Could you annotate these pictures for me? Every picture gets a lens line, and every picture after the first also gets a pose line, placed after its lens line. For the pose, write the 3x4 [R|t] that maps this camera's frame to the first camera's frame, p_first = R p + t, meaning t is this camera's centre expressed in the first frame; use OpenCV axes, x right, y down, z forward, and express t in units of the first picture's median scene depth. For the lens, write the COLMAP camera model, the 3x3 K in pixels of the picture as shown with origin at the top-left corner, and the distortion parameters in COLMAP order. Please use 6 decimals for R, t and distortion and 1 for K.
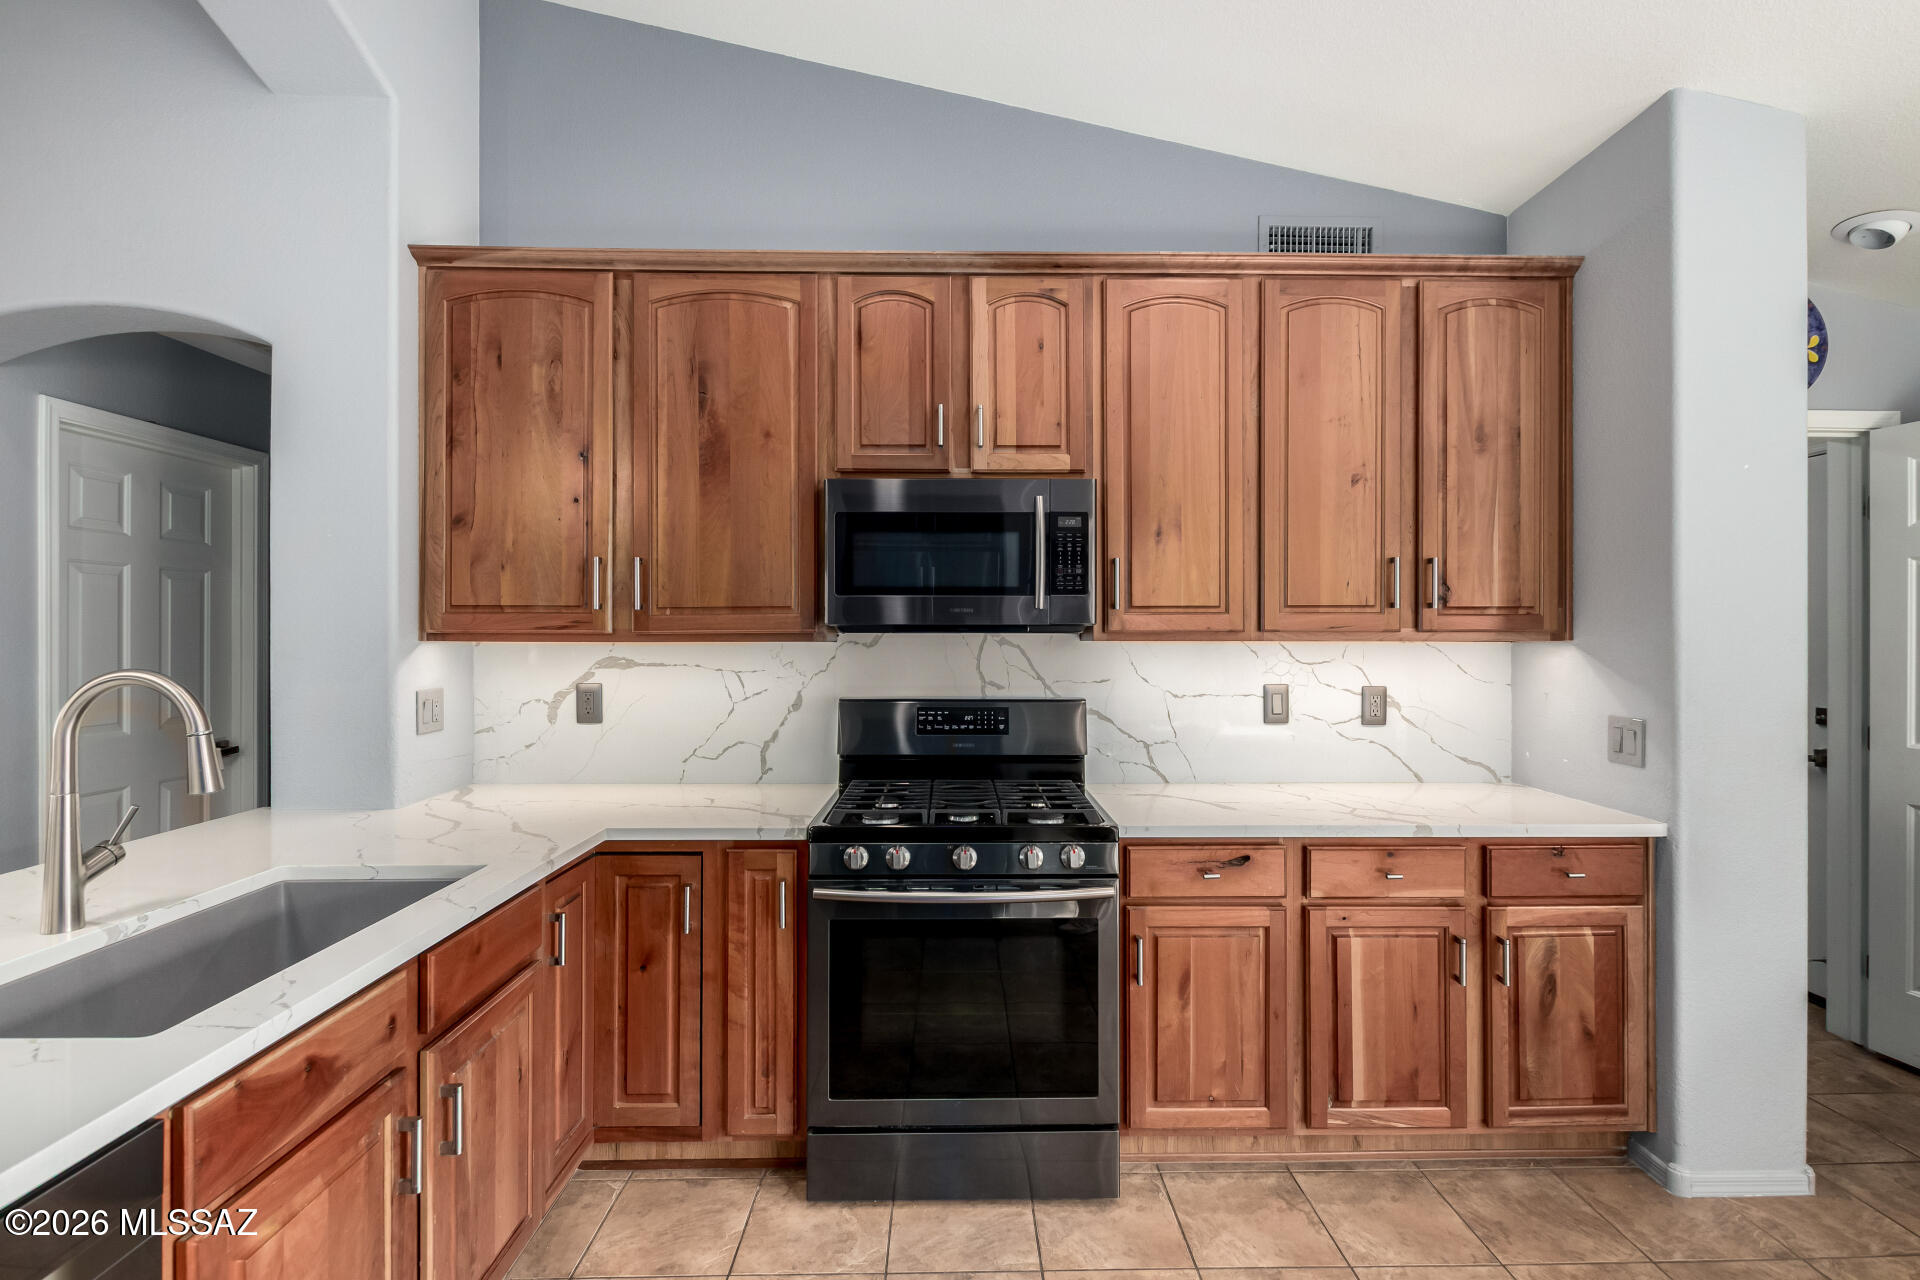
lens RADIAL K [[877.6, 0, 968.1], [0, 877.6, 634.8], [0, 0, 1]] dist [0.002162, -0.000409]
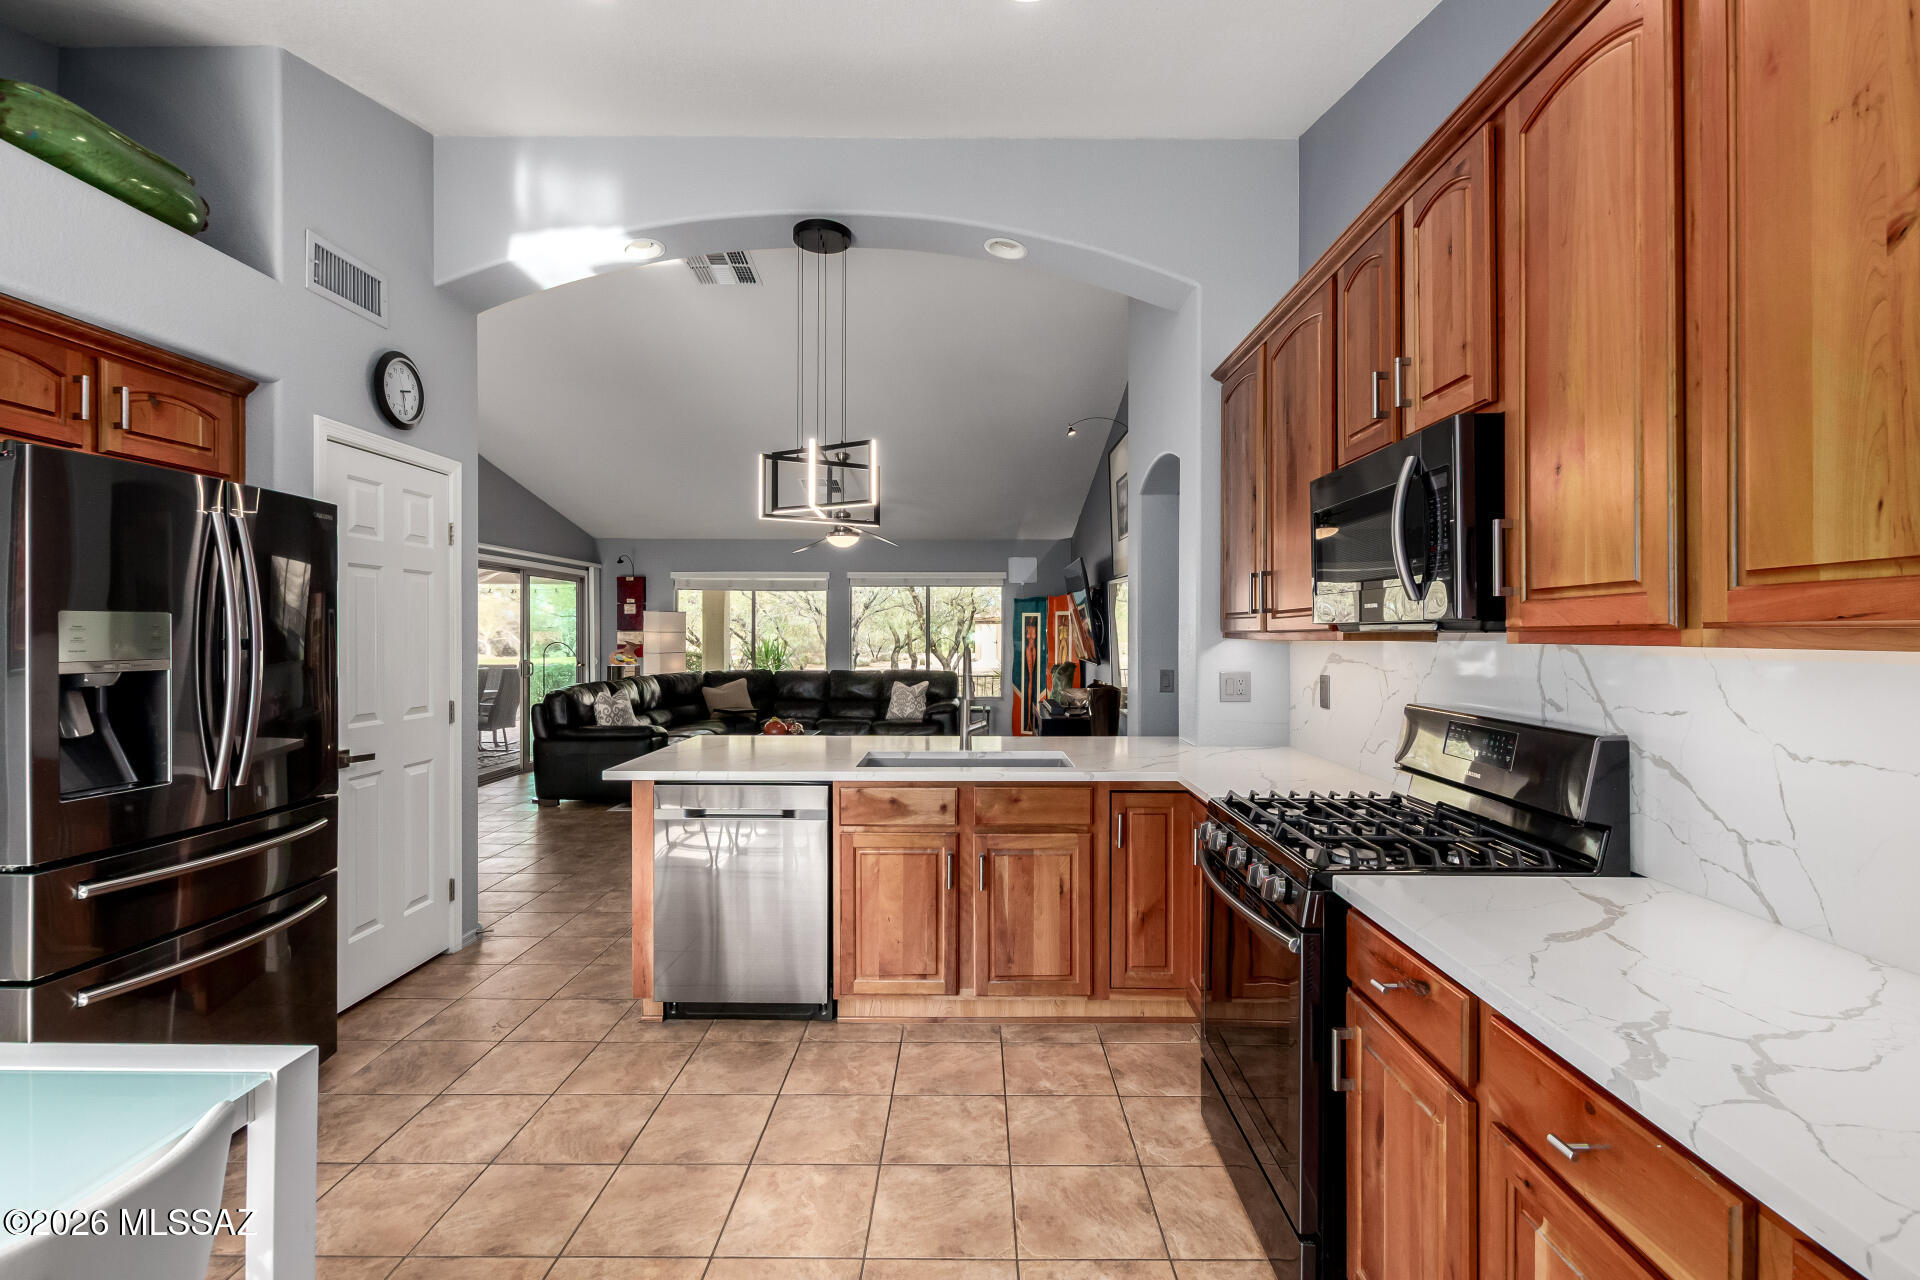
lens RADIAL K [[877.6, 0, 968.1], [0, 877.6, 634.8], [0, 0, 1]] dist [0.002162, -0.000409]
pose [[-0.031464, 0.001033, -0.999504, 0.853399], [-0.003434, 0.999993, 0.001142, 0.001107], [0.999499, 0.003468, -0.031460, 0.614252]]
